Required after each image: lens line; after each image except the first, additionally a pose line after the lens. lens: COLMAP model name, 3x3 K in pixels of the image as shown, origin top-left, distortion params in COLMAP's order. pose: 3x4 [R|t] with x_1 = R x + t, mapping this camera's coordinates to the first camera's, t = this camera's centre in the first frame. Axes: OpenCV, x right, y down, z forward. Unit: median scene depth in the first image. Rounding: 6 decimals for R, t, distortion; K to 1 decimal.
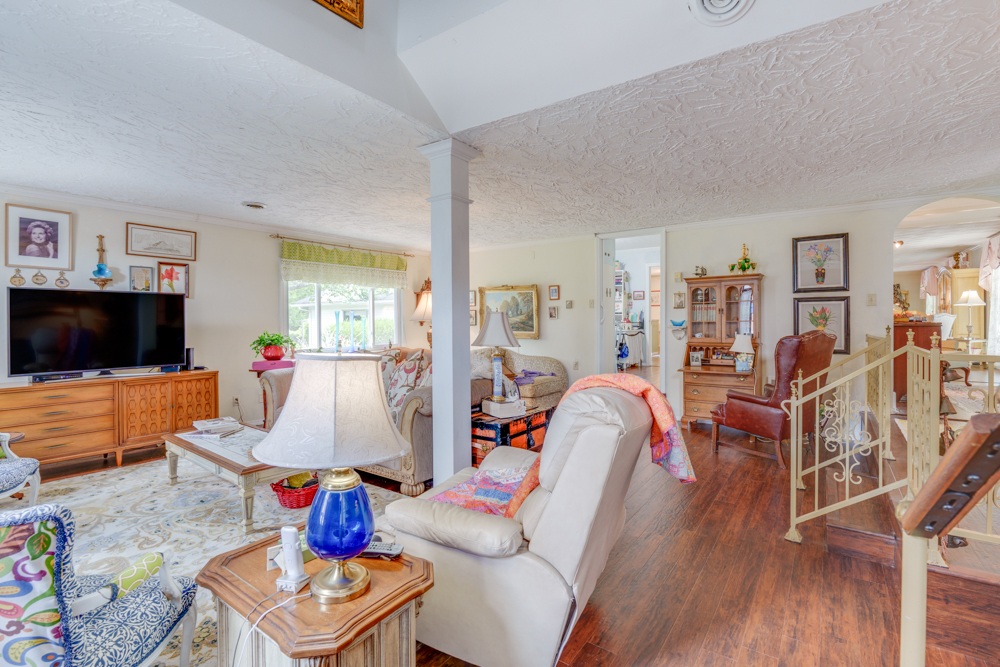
lens RADIAL K [[460.4, 0, 501.2], [0, 460.4, 322.8], [0, 0, 1]] dist [-0.018054, 0.002057]
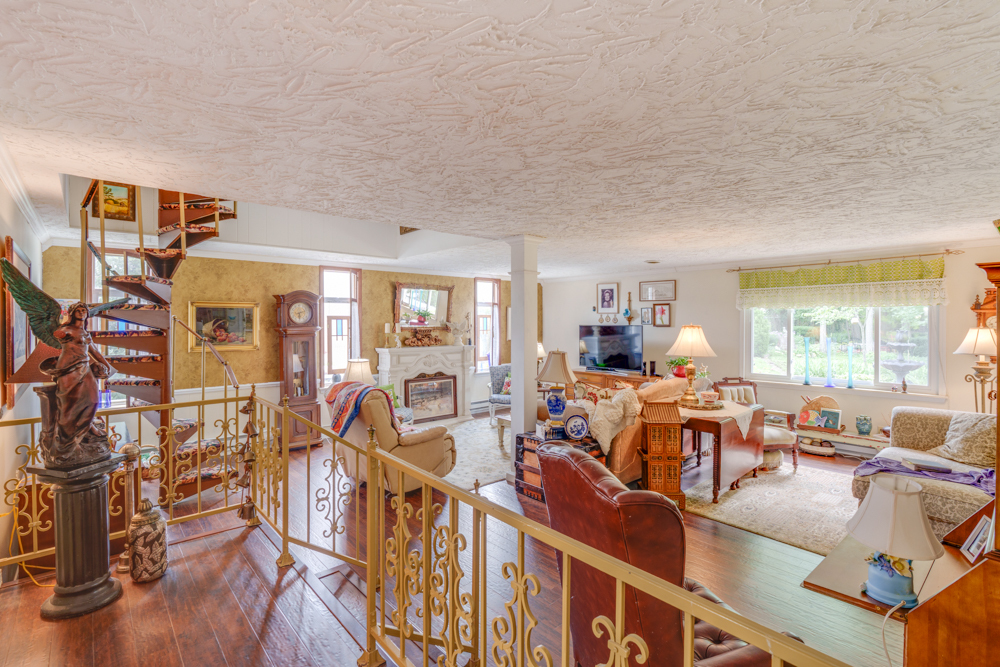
lens RADIAL K [[460.4, 0, 501.2], [0, 460.4, 322.8], [0, 0, 1]] dist [-0.018054, 0.002057]
pose [[-0.212549, 0.005627, -0.977134, 0.969152], [-0.006353, 0.999954, 0.007141, -0.085232], [0.977130, 0.007725, -0.212504, 0.908081]]
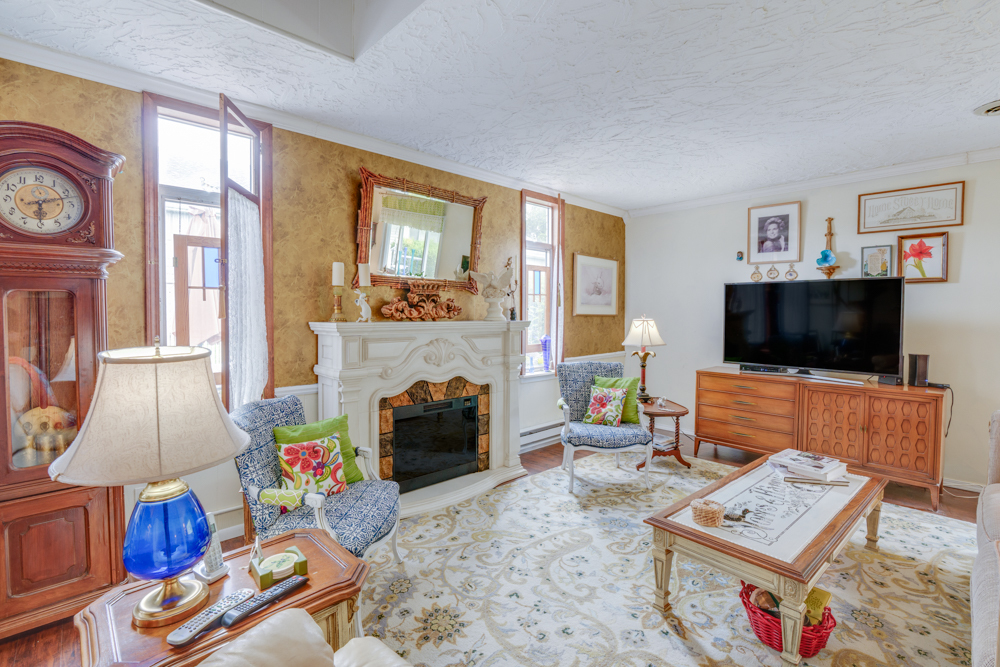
lens RADIAL K [[460.4, 0, 501.2], [0, 460.4, 322.8], [0, 0, 1]] dist [-0.018054, 0.002057]
pose [[-0.186831, 0.025955, -0.982049, 0.120088], [-0.011285, 0.999528, 0.028564, -0.005832], [0.982327, 0.016419, -0.186450, 0.547051]]
